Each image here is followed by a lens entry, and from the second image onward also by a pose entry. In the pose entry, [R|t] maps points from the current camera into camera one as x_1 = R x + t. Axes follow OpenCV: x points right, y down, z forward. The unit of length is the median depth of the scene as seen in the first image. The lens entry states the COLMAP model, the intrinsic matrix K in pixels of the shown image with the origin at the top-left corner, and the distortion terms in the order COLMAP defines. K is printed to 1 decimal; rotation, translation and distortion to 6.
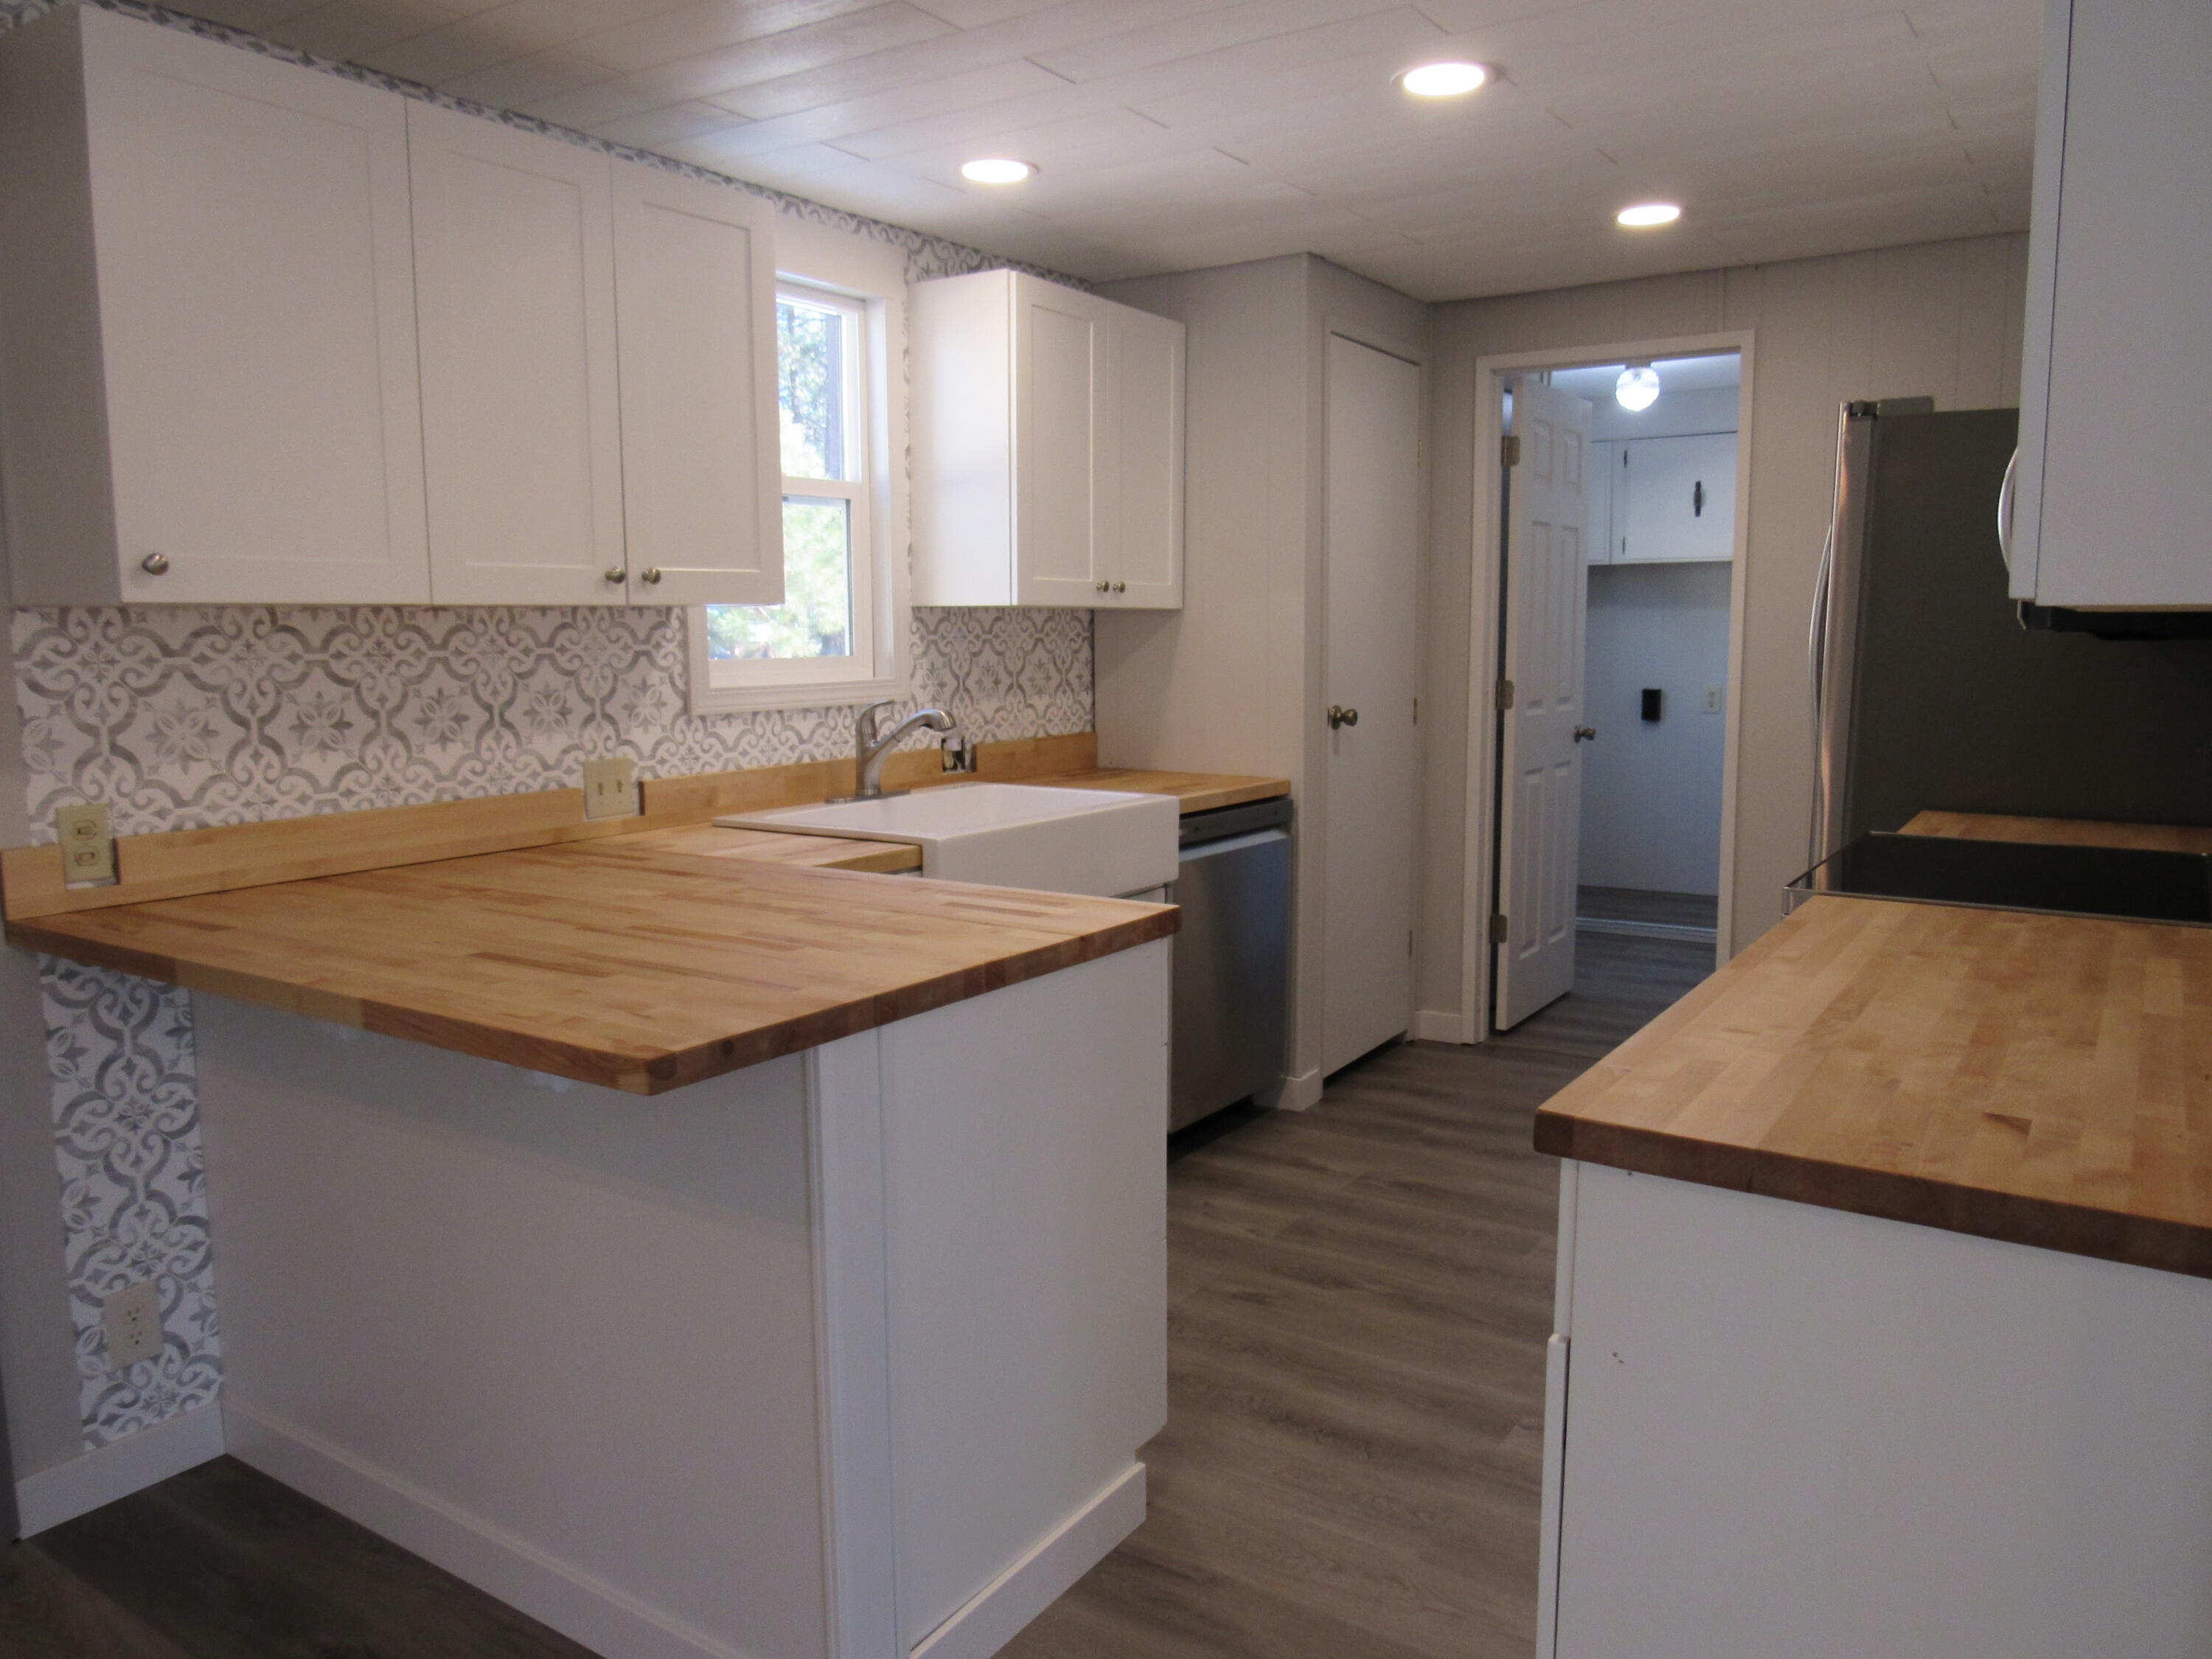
lens RADIAL K [[1576.2, 0, 1106.0], [0, 1576.2, 829.5], [0, 0, 1]] dist [-0.028455, 0.003797]
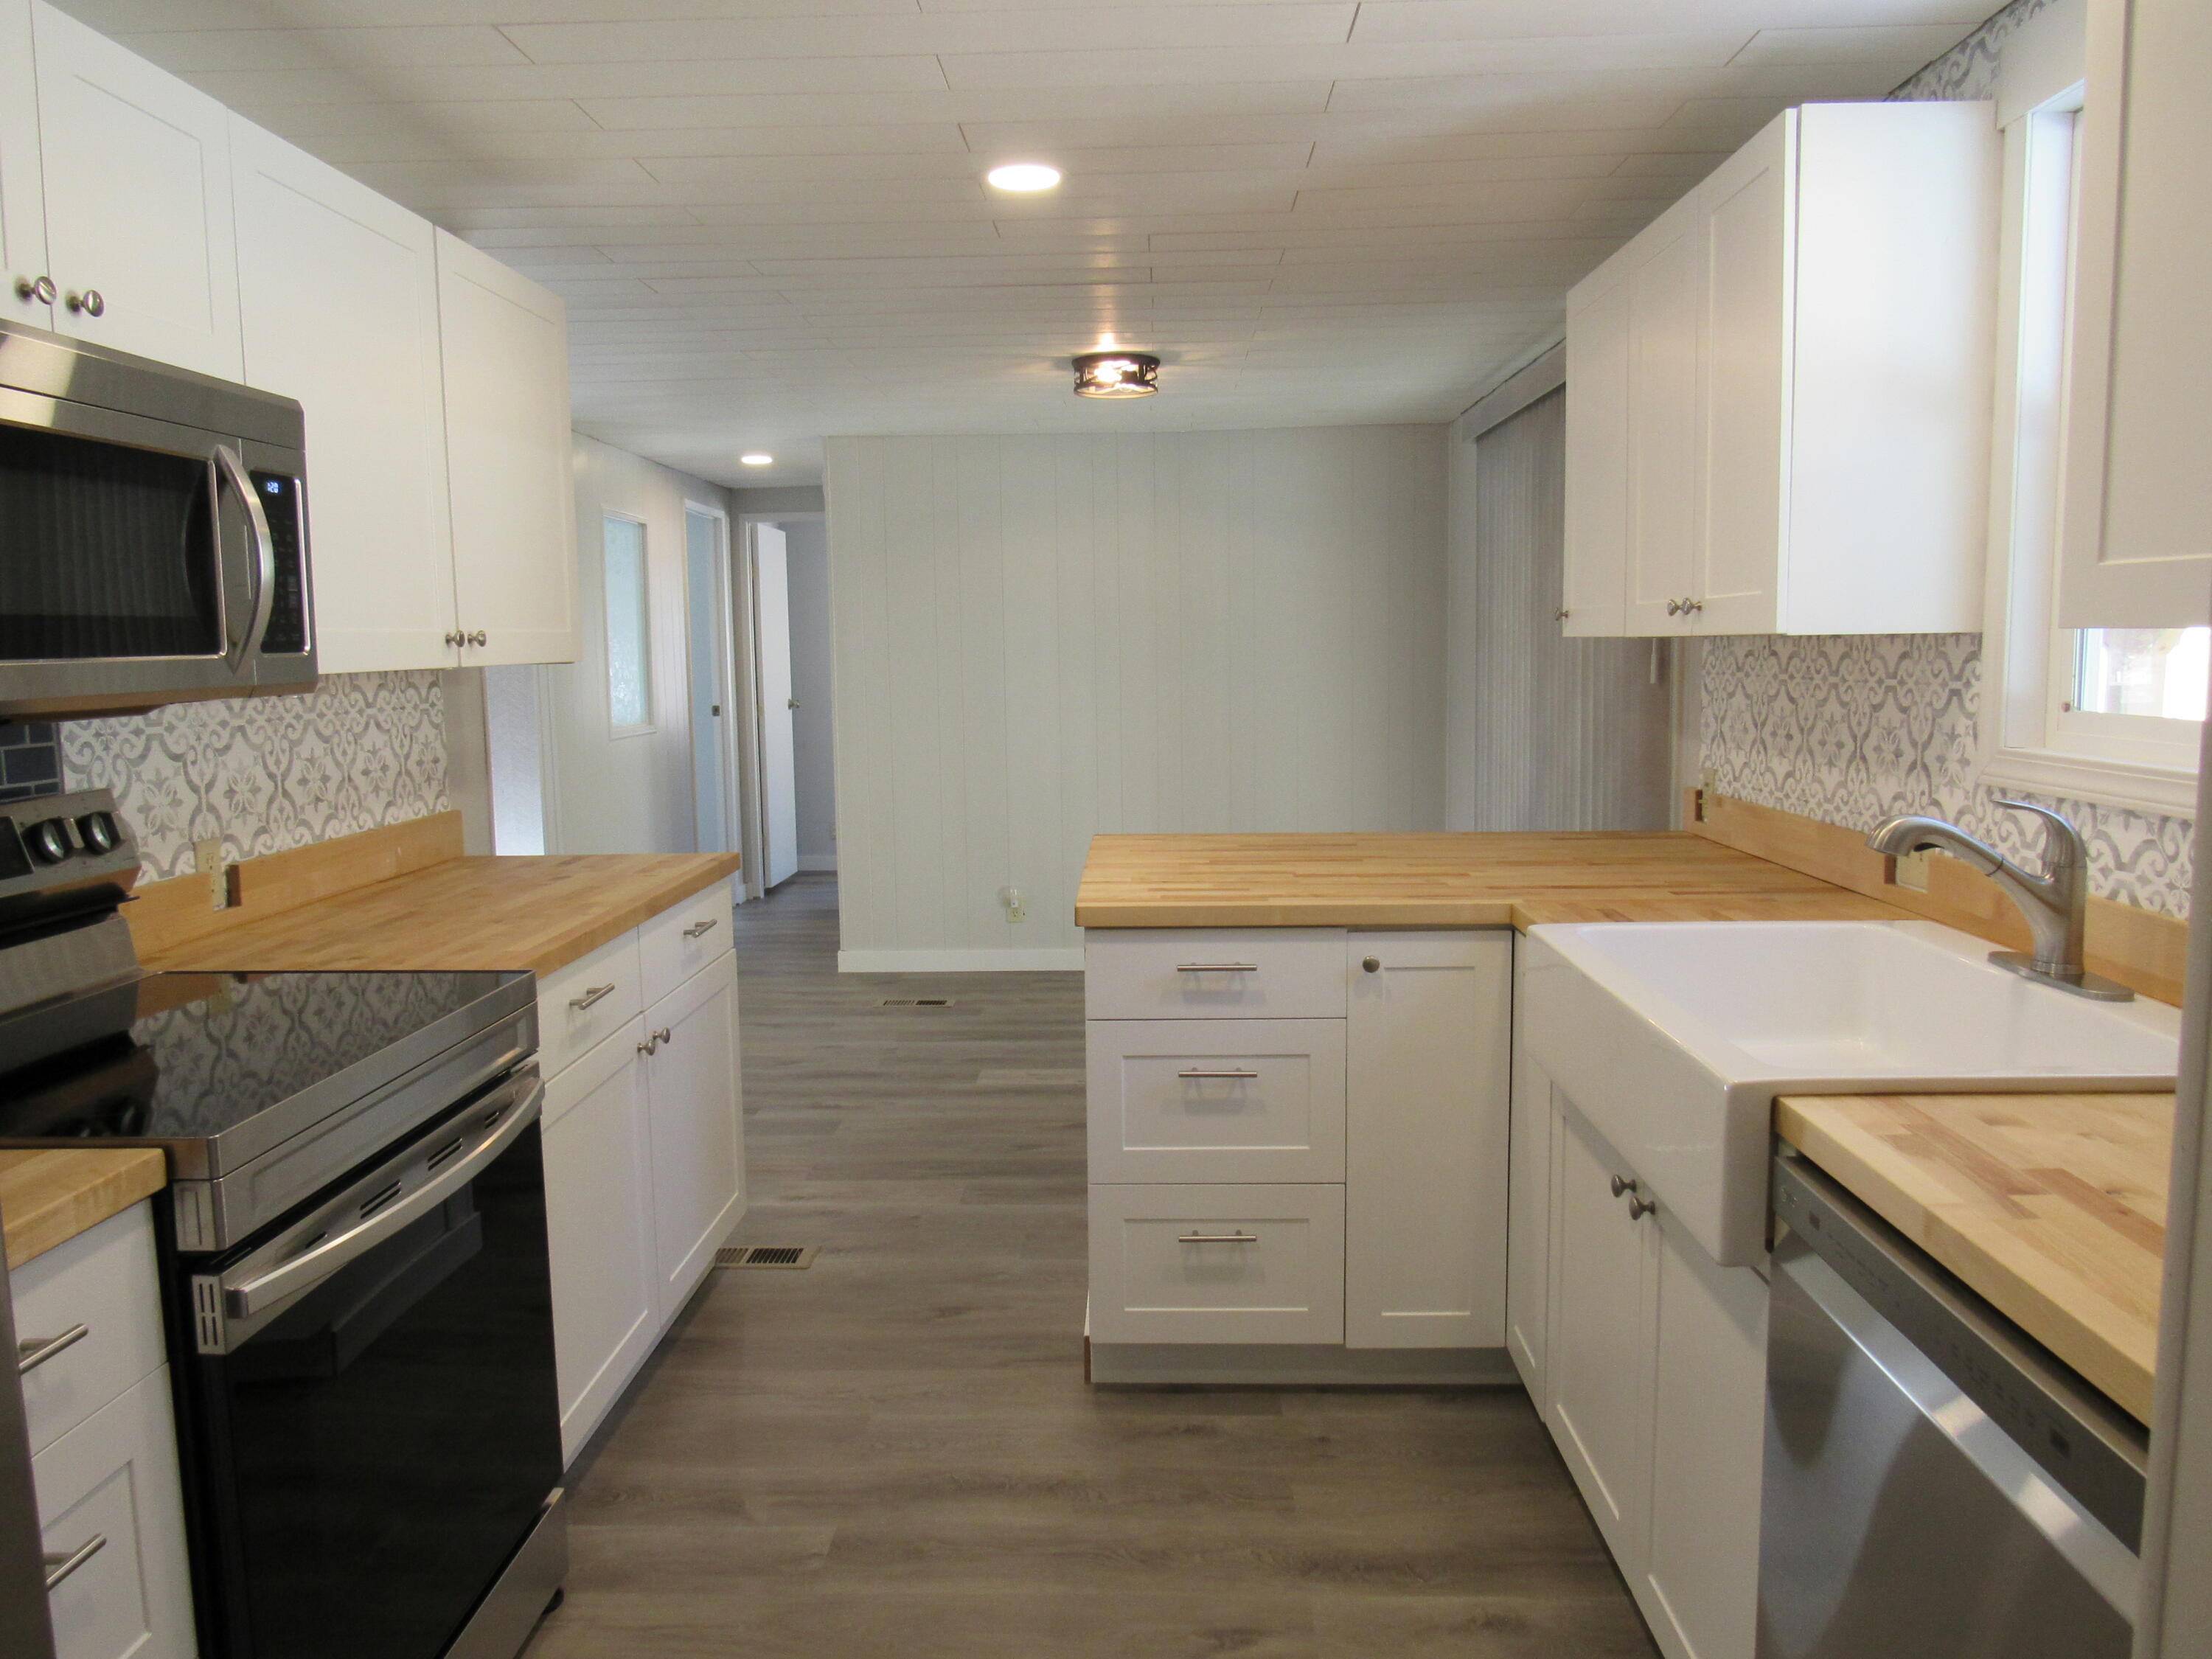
lens RADIAL K [[1576.2, 0, 1106.0], [0, 1576.2, 829.5], [0, 0, 1]] dist [-0.028455, 0.003797]
pose [[-0.848395, 0.079669, -0.523335, 0.585404], [-0.050644, 0.971860, 0.230051, -0.254878], [0.526936, 0.221678, -0.820486, 1.796445]]
